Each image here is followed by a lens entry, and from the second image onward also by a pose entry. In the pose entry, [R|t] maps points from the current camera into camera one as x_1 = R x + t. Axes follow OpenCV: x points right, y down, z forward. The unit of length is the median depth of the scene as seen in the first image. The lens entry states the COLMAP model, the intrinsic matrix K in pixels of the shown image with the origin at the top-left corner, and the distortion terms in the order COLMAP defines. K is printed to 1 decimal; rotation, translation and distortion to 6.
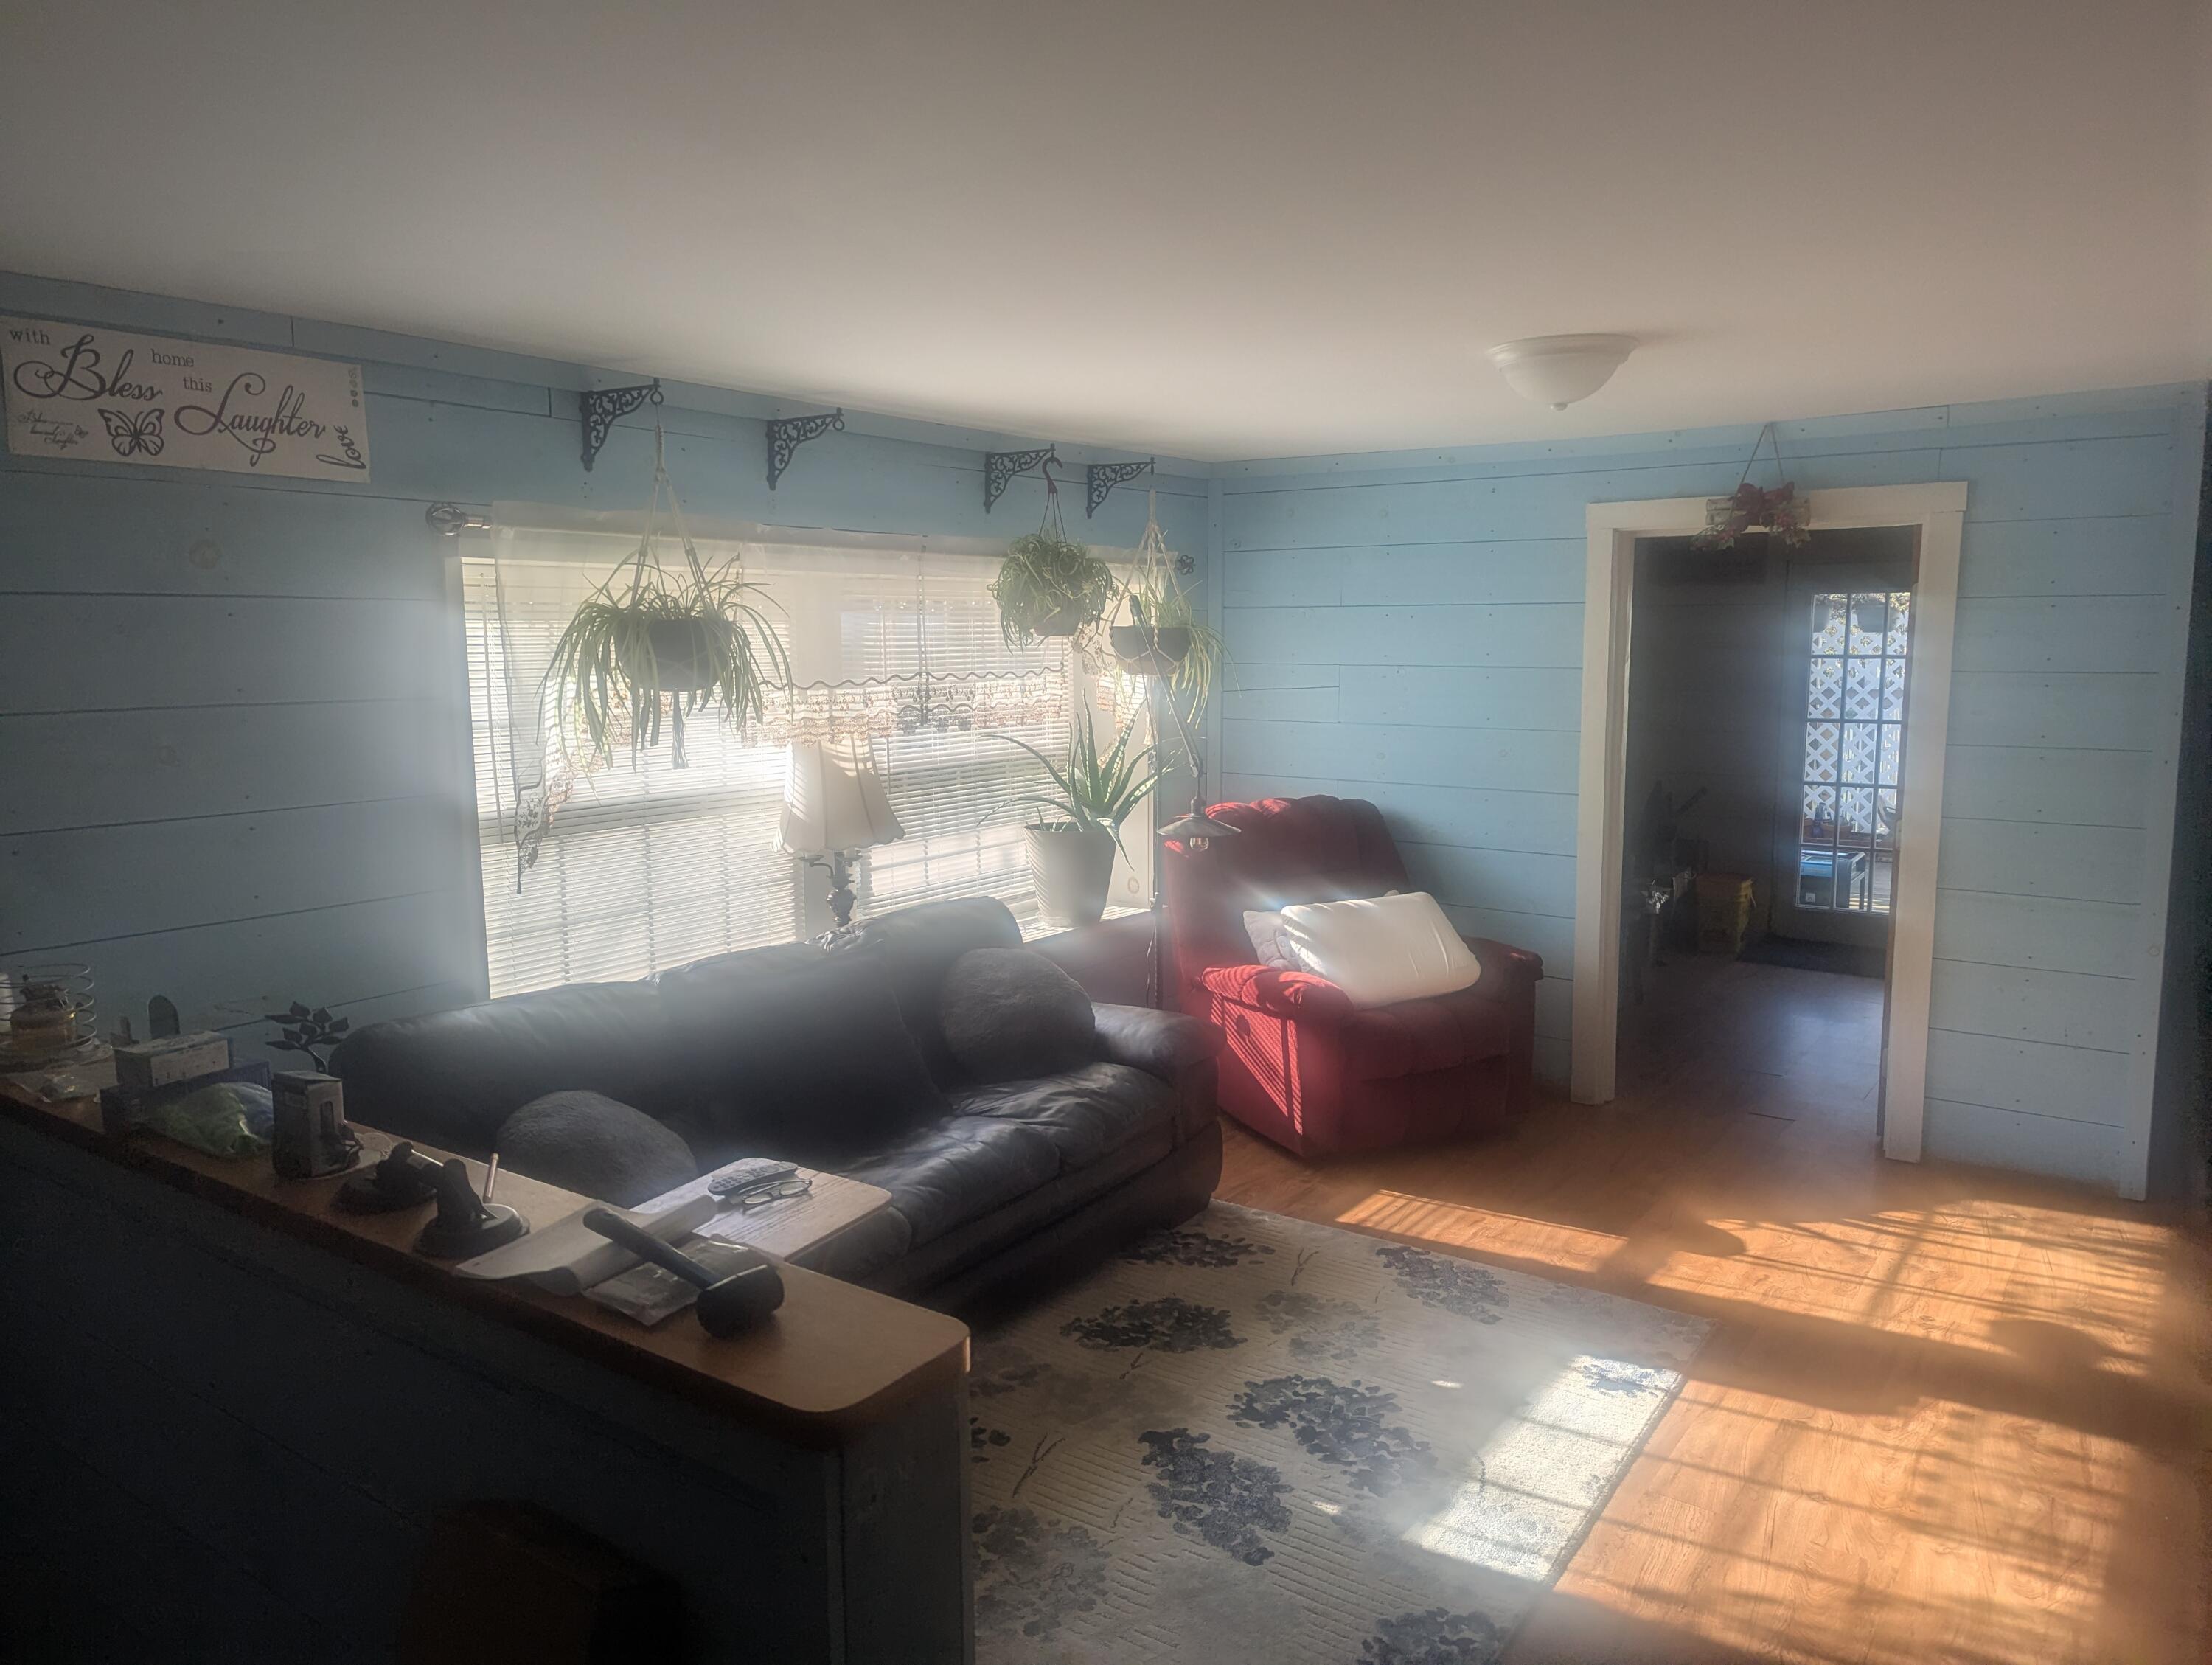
lens RADIAL K [[1538.4, 0, 1102.3], [0, 1538.4, 827.7], [0, 0, 1]] dist [0.061376, -0.056234]
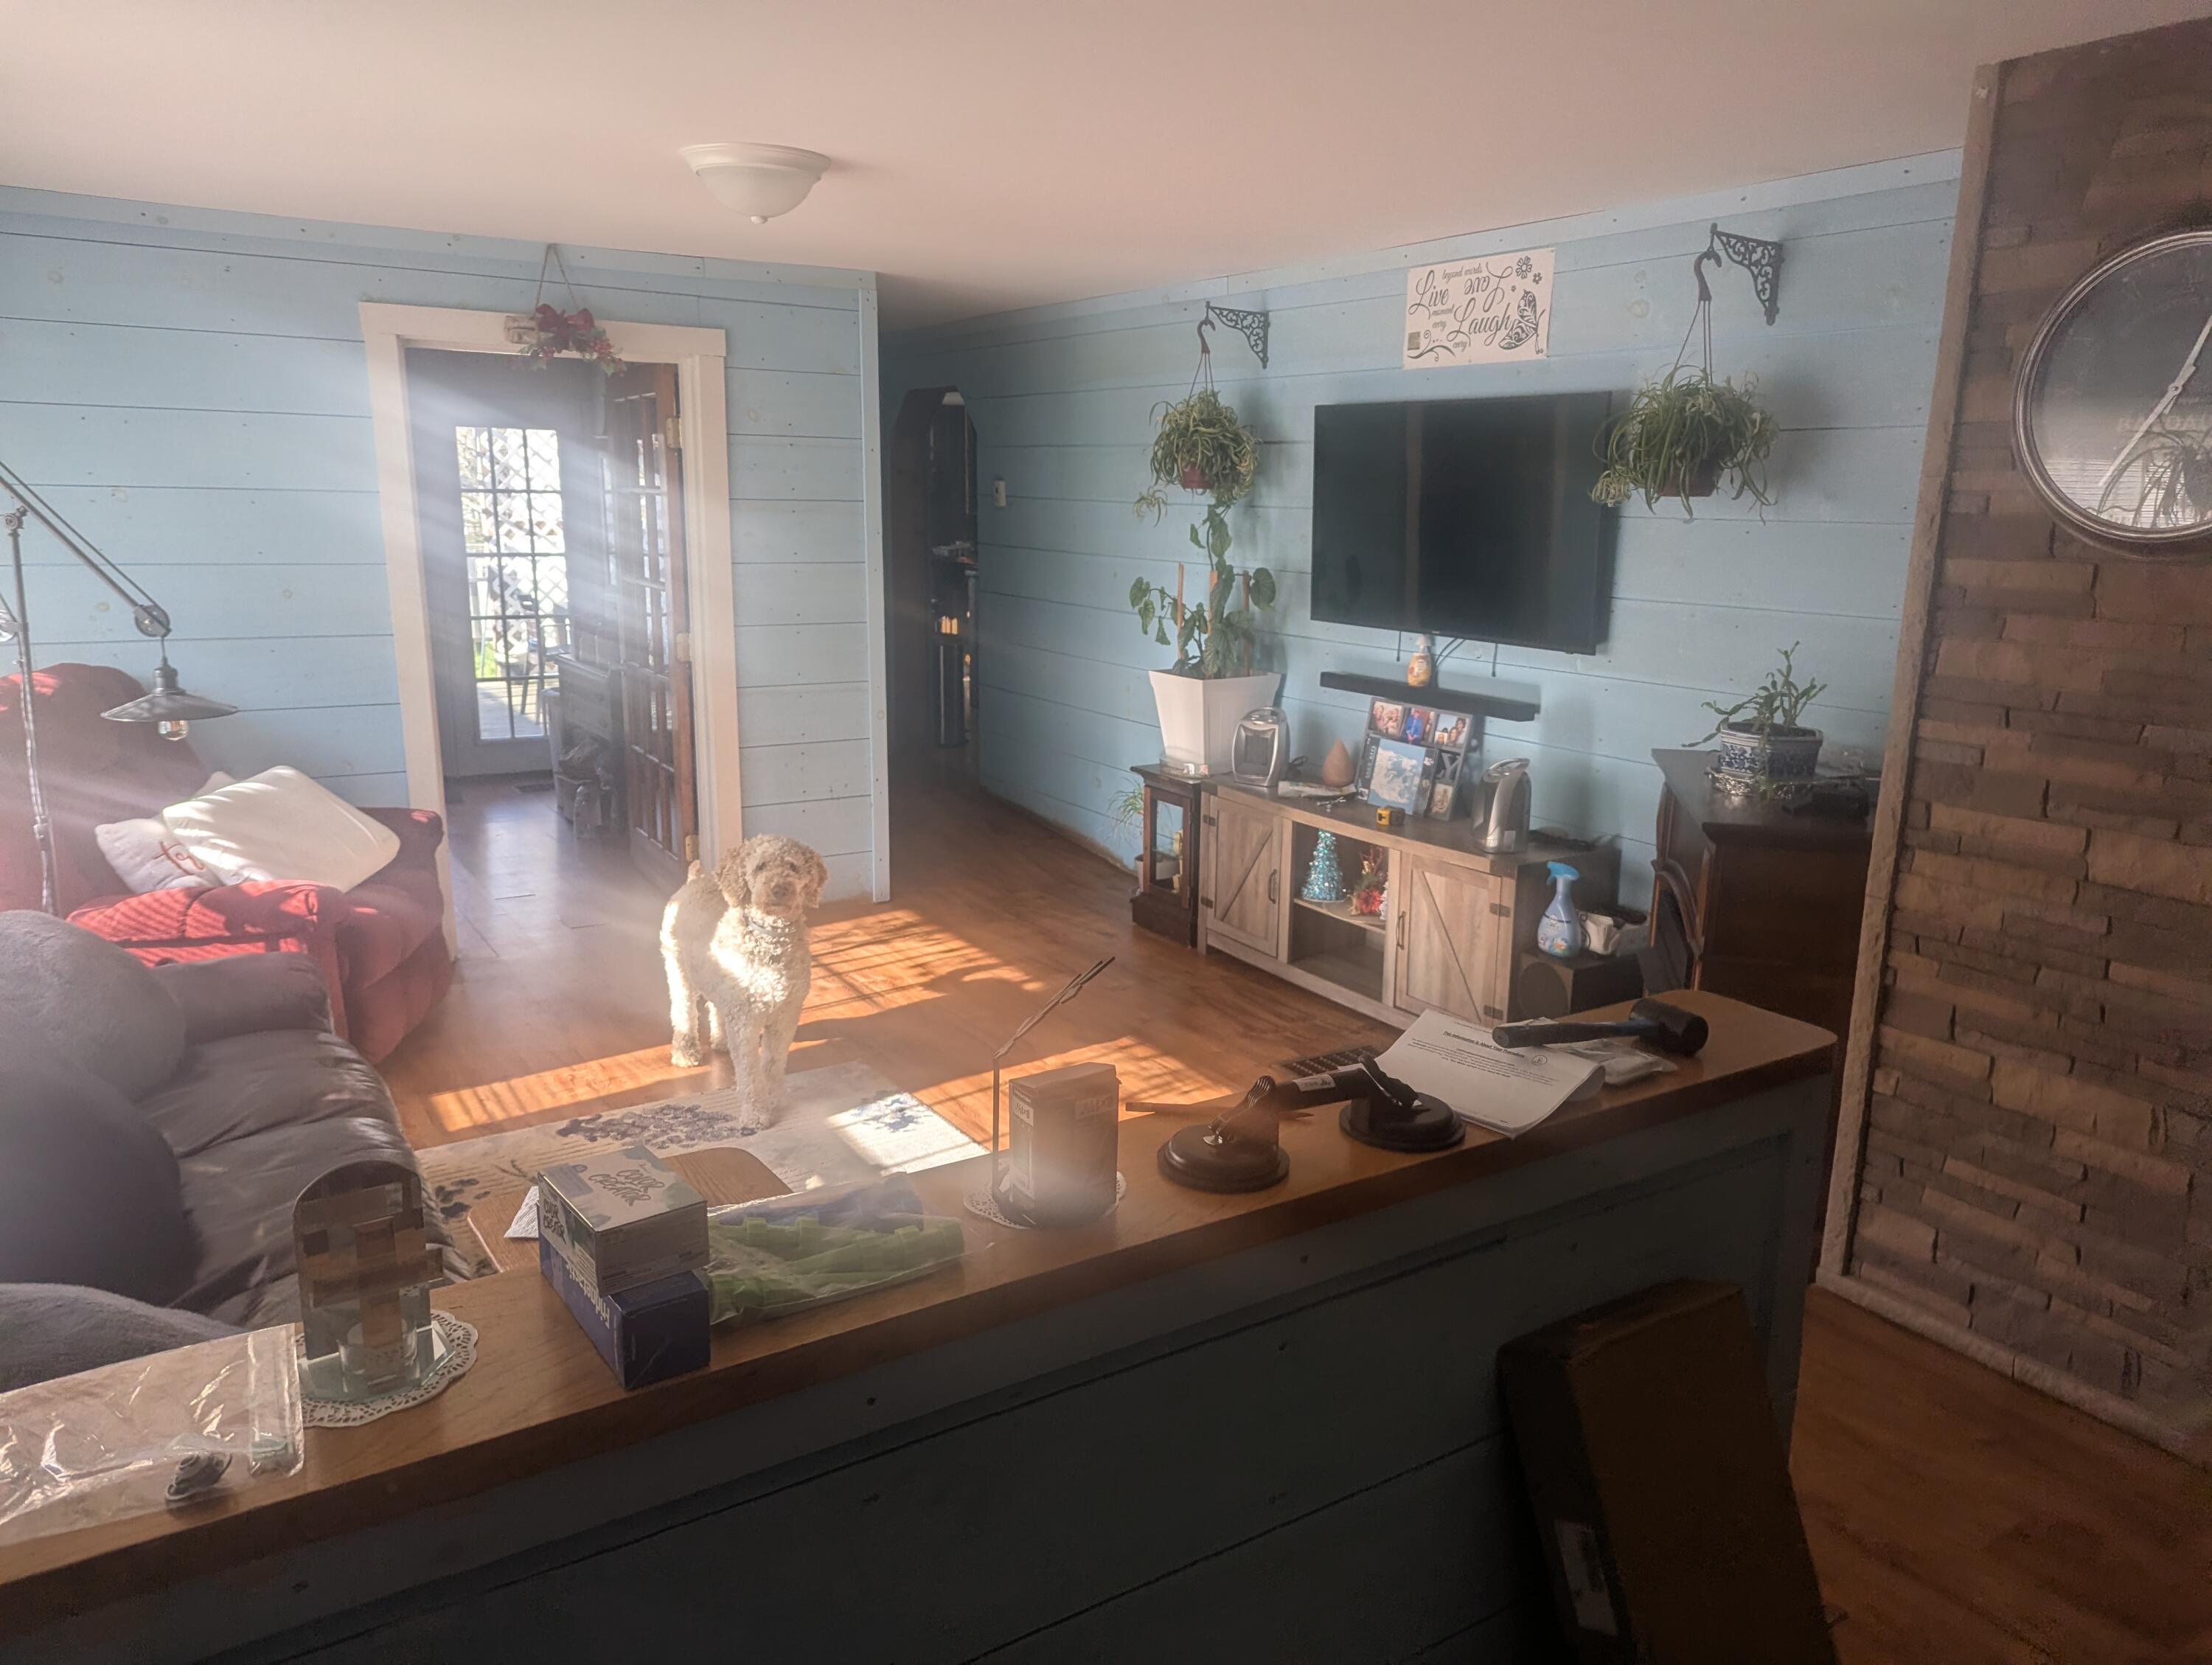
lens RADIAL K [[1538.4, 0, 1102.3], [0, 1538.4, 827.7], [0, 0, 1]] dist [0.061376, -0.056234]
pose [[0.352116, -0.191451, 0.916166, -0.504975], [0.101238, 0.980903, 0.166070, -0.023785], [-0.930465, 0.034275, 0.364774, 0.351403]]
